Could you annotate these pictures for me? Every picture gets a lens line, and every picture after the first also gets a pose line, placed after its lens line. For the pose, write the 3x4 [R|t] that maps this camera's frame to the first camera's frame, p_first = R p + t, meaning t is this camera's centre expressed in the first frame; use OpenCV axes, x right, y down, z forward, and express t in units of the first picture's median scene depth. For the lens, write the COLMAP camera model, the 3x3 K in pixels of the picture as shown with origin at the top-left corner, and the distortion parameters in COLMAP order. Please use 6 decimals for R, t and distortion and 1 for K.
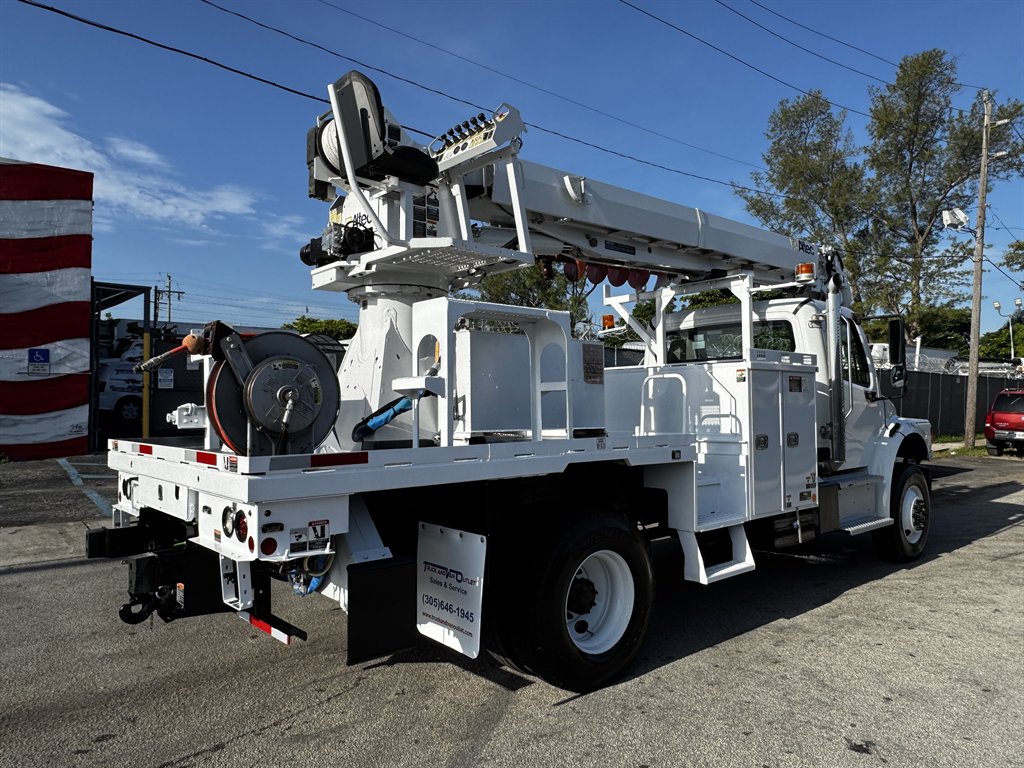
lens RADIAL K [[707.8, 0, 502.3], [0, 707.8, 379.8], [0, 0, 1]] dist [-0.006154, 0.002953]
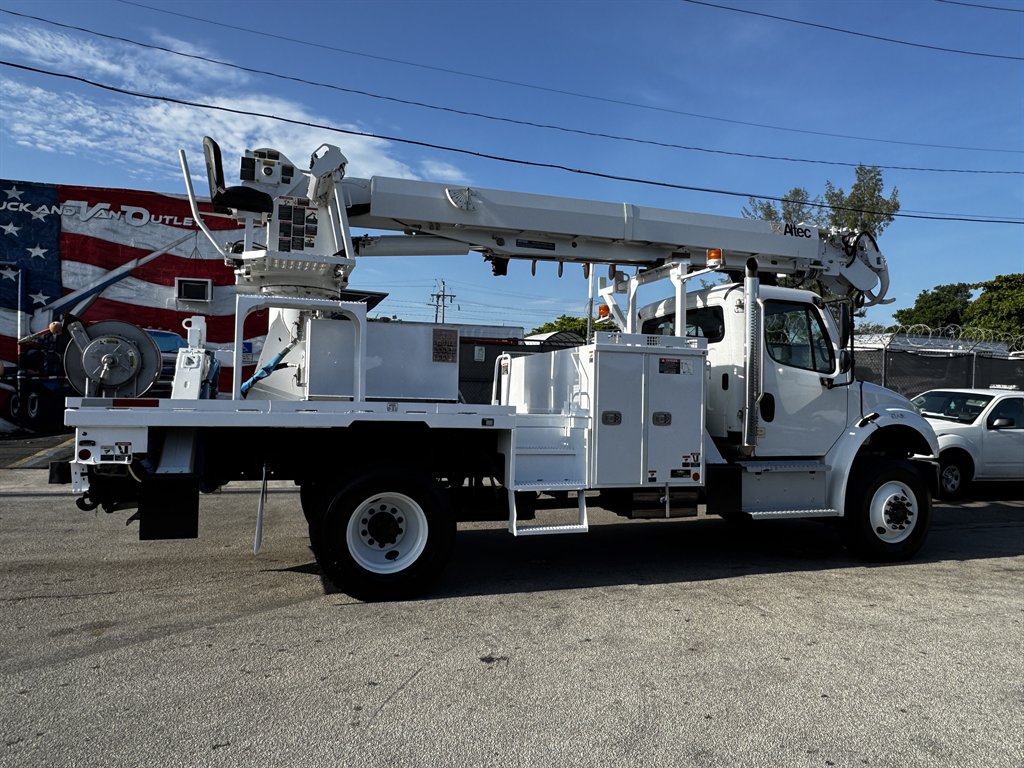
lens RADIAL K [[705.7, 0, 512.6], [0, 705.7, 382.1], [0, 0, 1]] dist [-0.008014, 0.006883]
pose [[0.929193, 0.015476, -0.369272, 0.478069], [-0.013165, 0.999875, 0.008778, 0.019243], [0.369361, -0.003295, 0.929280, -0.047522]]
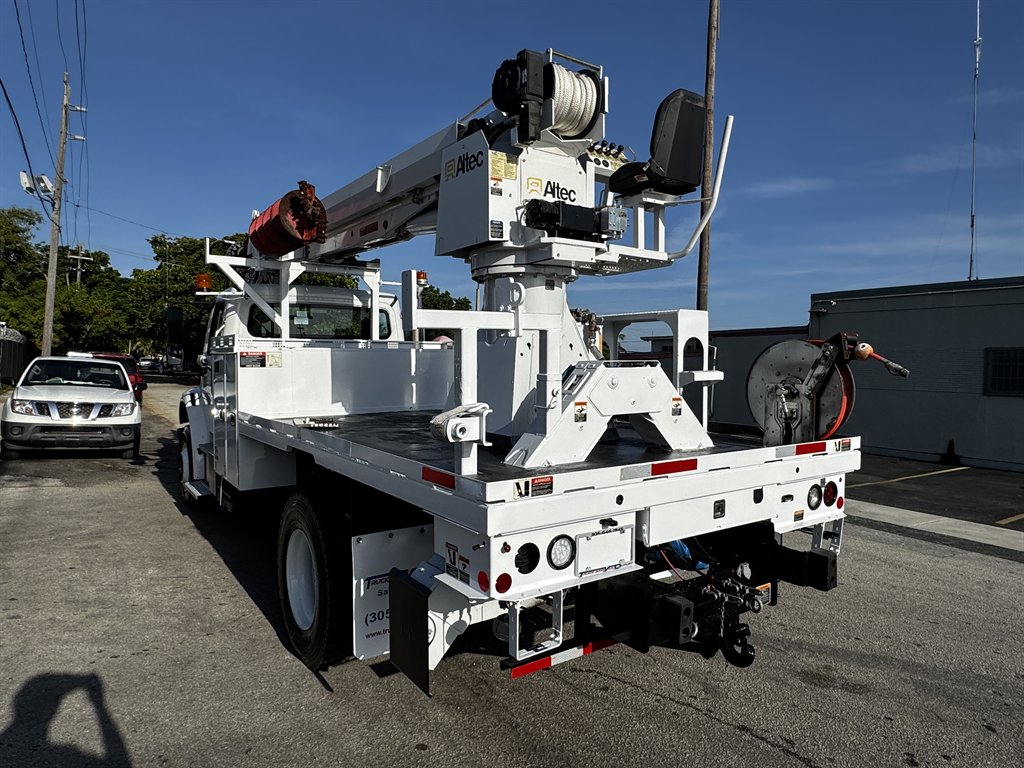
lens RADIAL K [[642.6, 0, 510.4], [0, 642.6, 382.0], [0, 0, 1]] dist [-0.001432, 0.000929]
pose [[0.098362, -0.026831, 0.994789, -0.677905], [-0.044086, 0.998538, 0.031291, -0.002503], [-0.994174, -0.046934, 0.097035, 0.632868]]
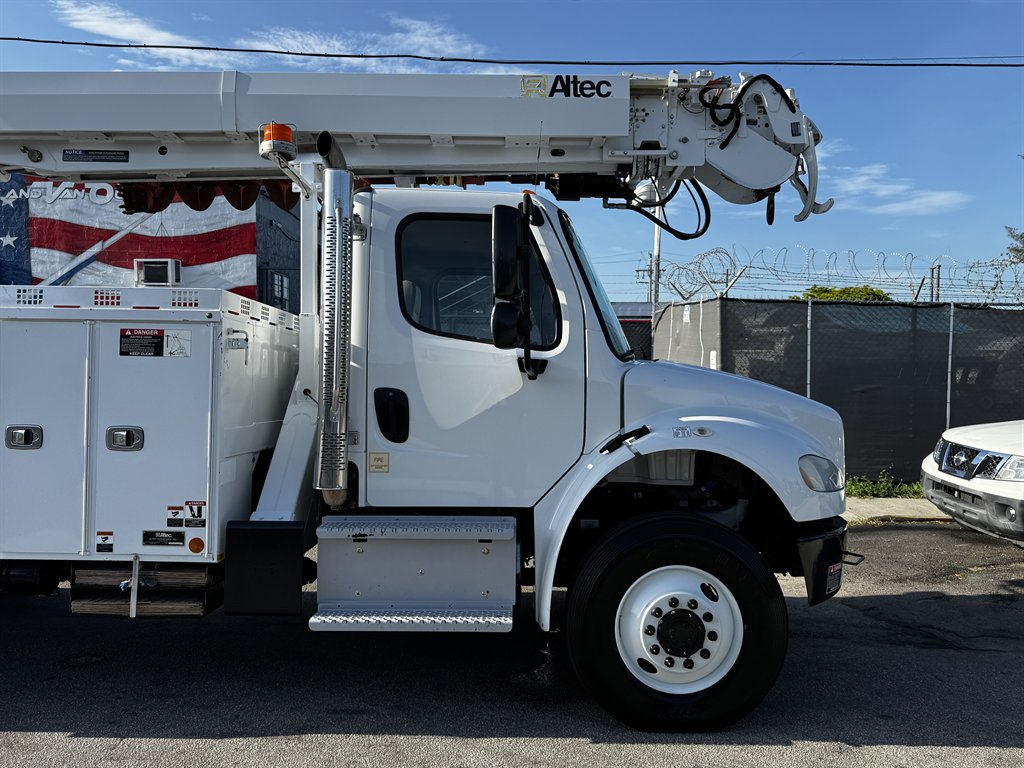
lens RADIAL K [[791.9, 0, 511.1], [0, 791.9, 384.0], [0, 0, 1]] dist [0.072240, -0.104147]
pose [[0.757466, 0.010624, -0.652788, 0.873870], [0.007034, 0.999677, 0.024431, 0.021388], [0.652836, -0.023097, 0.757147, 0.574170]]
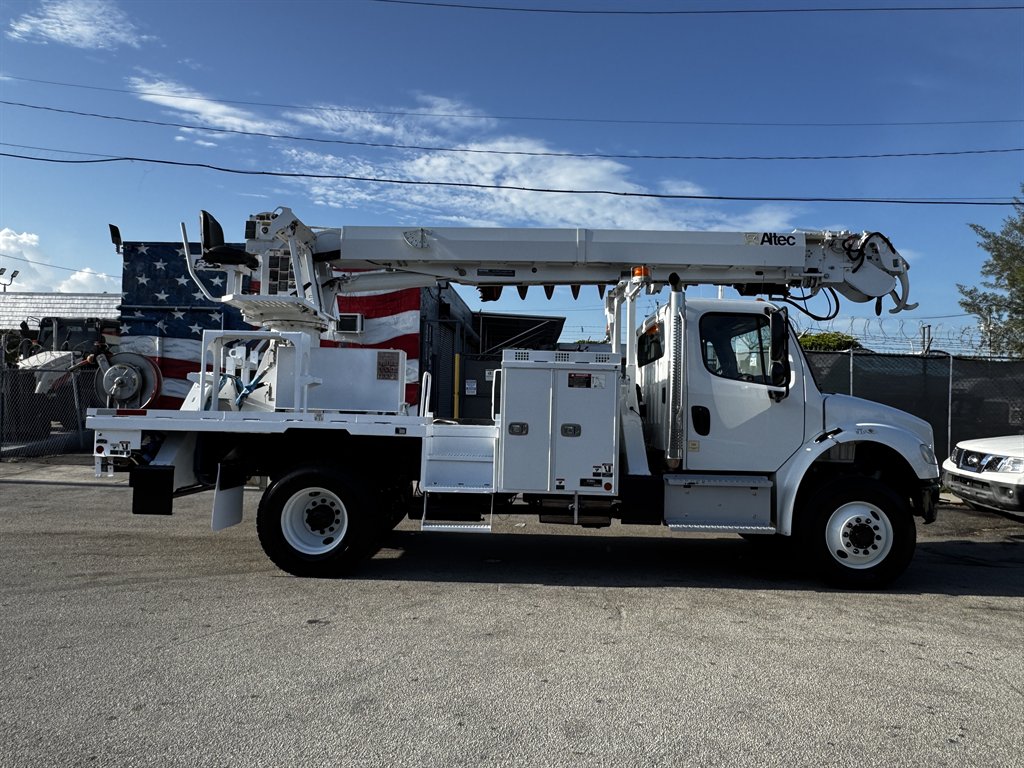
lens RADIAL K [[705.7, 0, 512.6], [0, 705.7, 382.1], [0, 0, 1]] dist [-0.008014, 0.006883]
pose [[0.754186, -0.007655, -0.656616, 0.869130], [-0.006139, 0.999806, -0.018708, 0.024422], [0.656632, 0.018141, 0.753993, 0.077956]]
